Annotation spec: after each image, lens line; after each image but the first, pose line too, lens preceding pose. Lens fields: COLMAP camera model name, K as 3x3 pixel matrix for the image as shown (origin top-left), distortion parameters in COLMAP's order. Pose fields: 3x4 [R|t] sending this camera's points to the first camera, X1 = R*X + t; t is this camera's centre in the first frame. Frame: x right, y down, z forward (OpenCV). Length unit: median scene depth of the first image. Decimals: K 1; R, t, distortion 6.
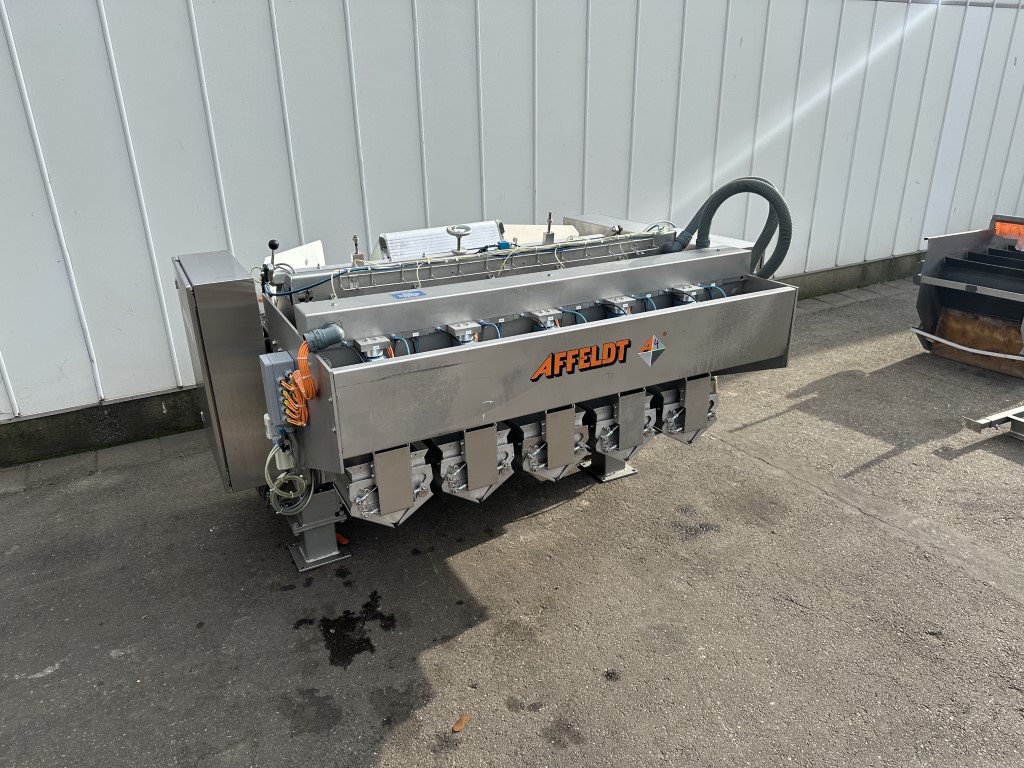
lens RADIAL K [[719.8, 0, 512.0], [0, 719.8, 384.0], [0, 0, 1]] dist [0.128535, -0.185557]
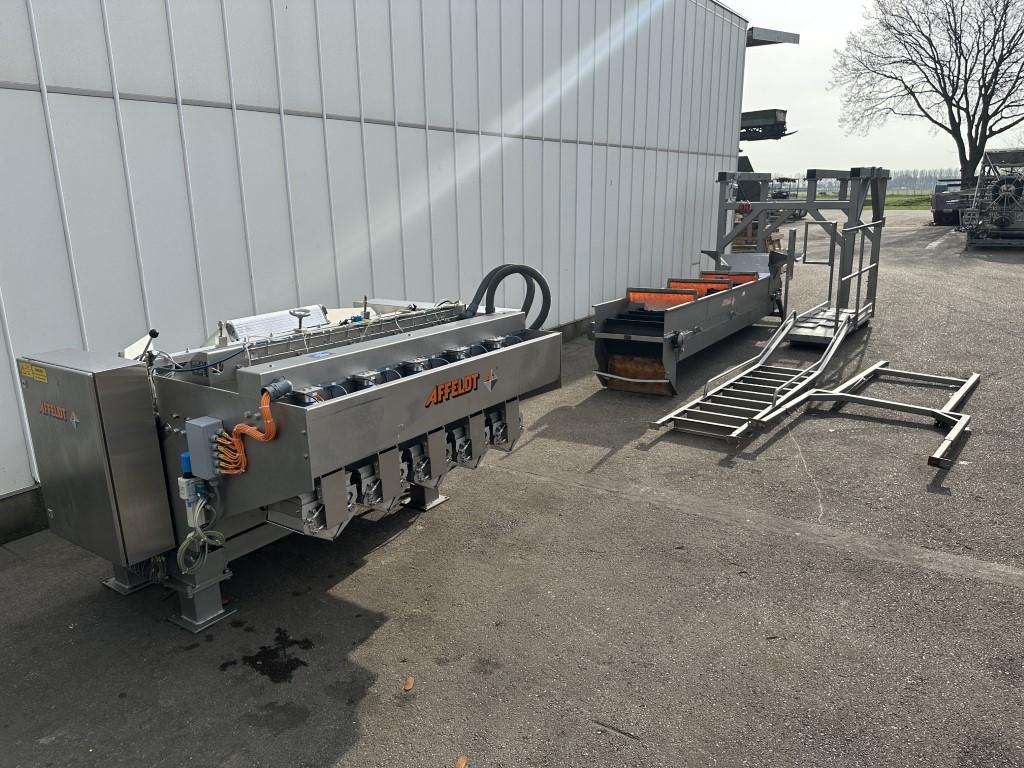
lens RADIAL K [[708.1, 0, 512.0], [0, 708.1, 384.0], [0, 0, 1]] dist [0.163503, -0.168962]
pose [[0.892912, -0.113568, 0.435673, -0.293059], [0.169862, 0.981128, -0.092379, 0.075127], [-0.416960, 0.156491, 0.895352, -0.200456]]
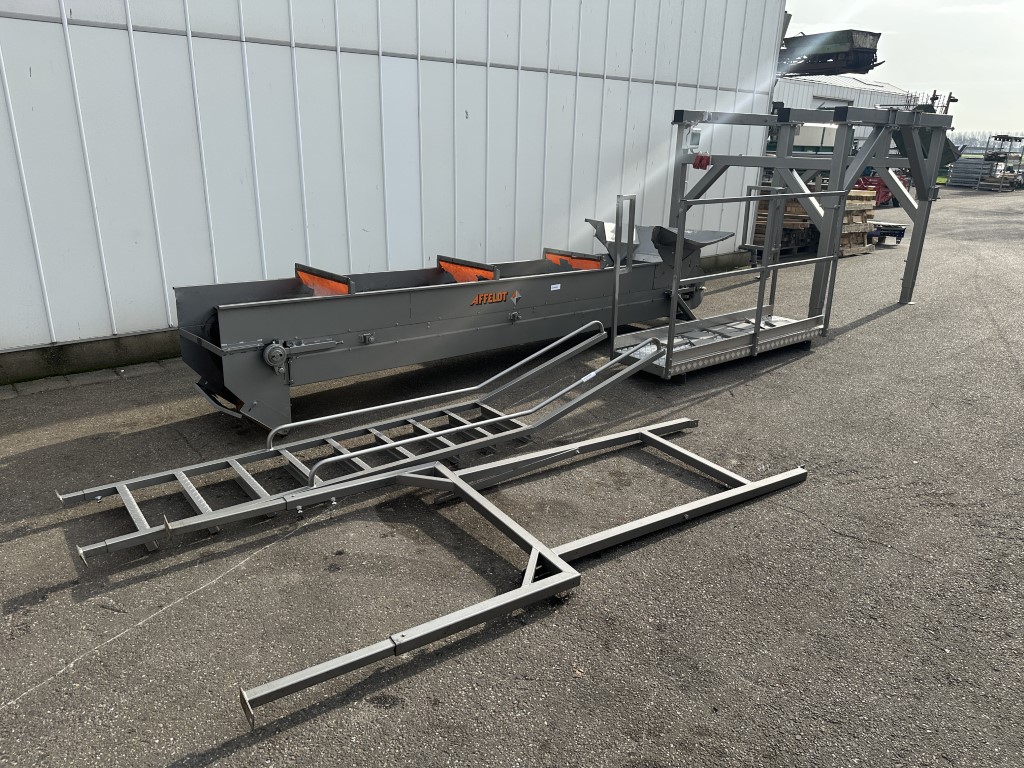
lens RADIAL K [[704.5, 0, 512.0], [0, 704.5, 384.0], [0, 0, 1]] dist [0.026993, -0.000377]
pose [[0.986220, -0.025610, 0.163443, 1.356261], [0.035665, 0.997628, -0.058883, -0.015403], [-0.161547, 0.063900, 0.984794, 0.108240]]
